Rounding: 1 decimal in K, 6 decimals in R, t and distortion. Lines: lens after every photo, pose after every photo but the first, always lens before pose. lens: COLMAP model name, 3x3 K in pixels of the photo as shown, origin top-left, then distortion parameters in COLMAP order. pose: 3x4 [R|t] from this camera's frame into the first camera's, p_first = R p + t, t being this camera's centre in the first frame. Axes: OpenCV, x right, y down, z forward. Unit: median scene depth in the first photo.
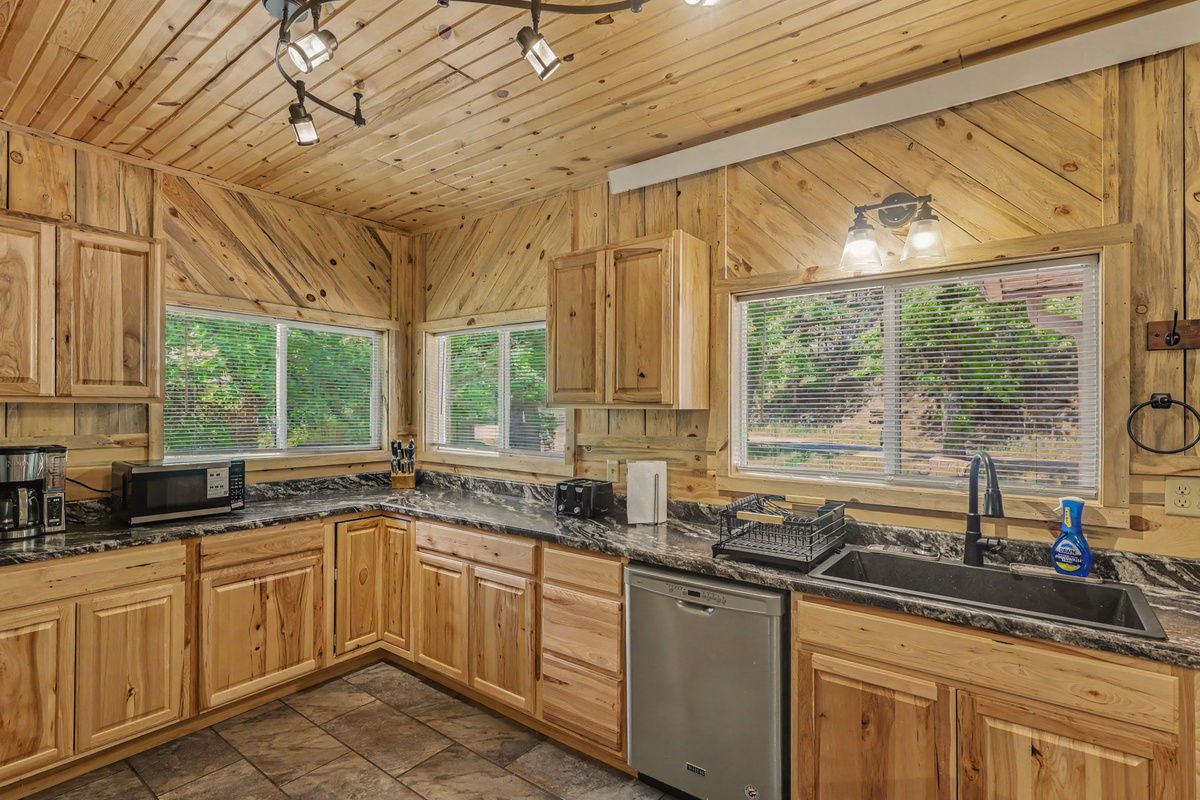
lens RADIAL K [[617.8, 0, 602.2], [0, 617.8, 403.8], [0, 0, 1]] dist [0.001224, 0.000028]
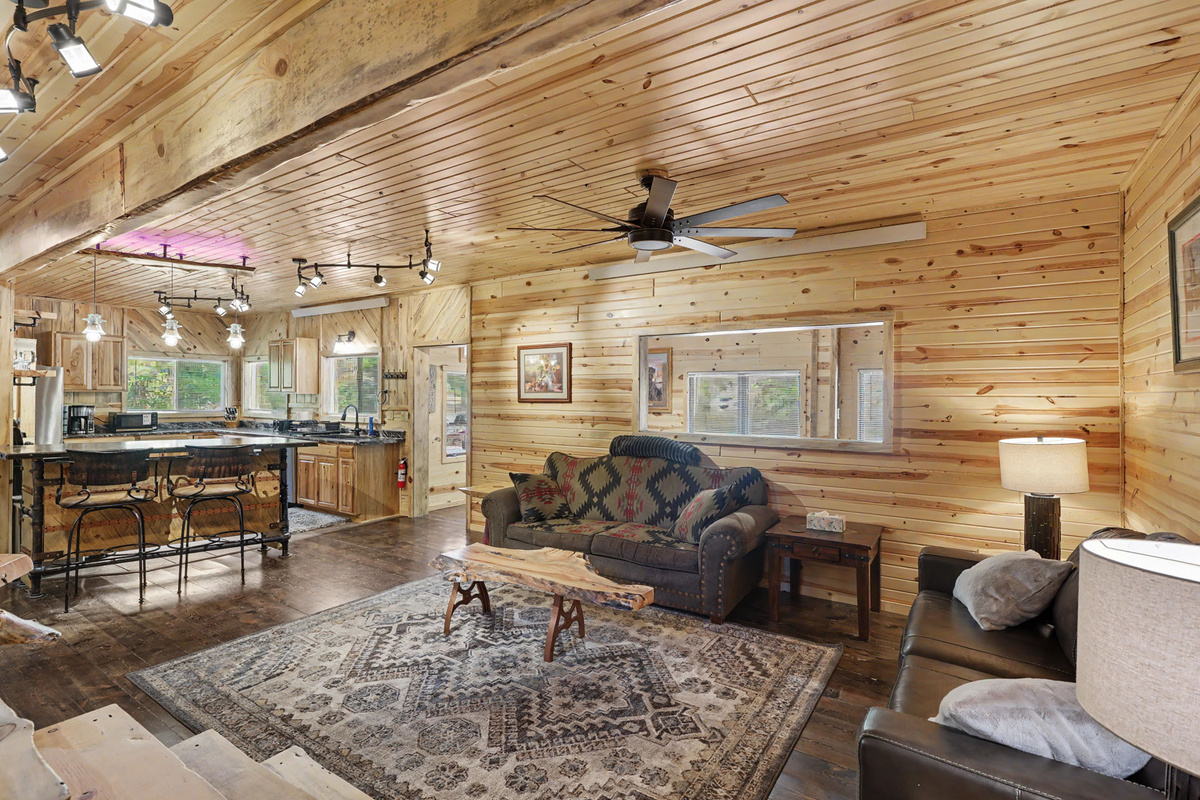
lens RADIAL K [[556.3, 0, 599.5], [0, 556.3, 394.1], [0, 0, 1]] dist [-0.024860, -0.000453]
pose [[0.995423, 0.001244, 0.095561, 1.250132], [-0.001441, 0.999997, 0.001993, 0.001614], [-0.095558, -0.002121, 0.995422, -1.758169]]
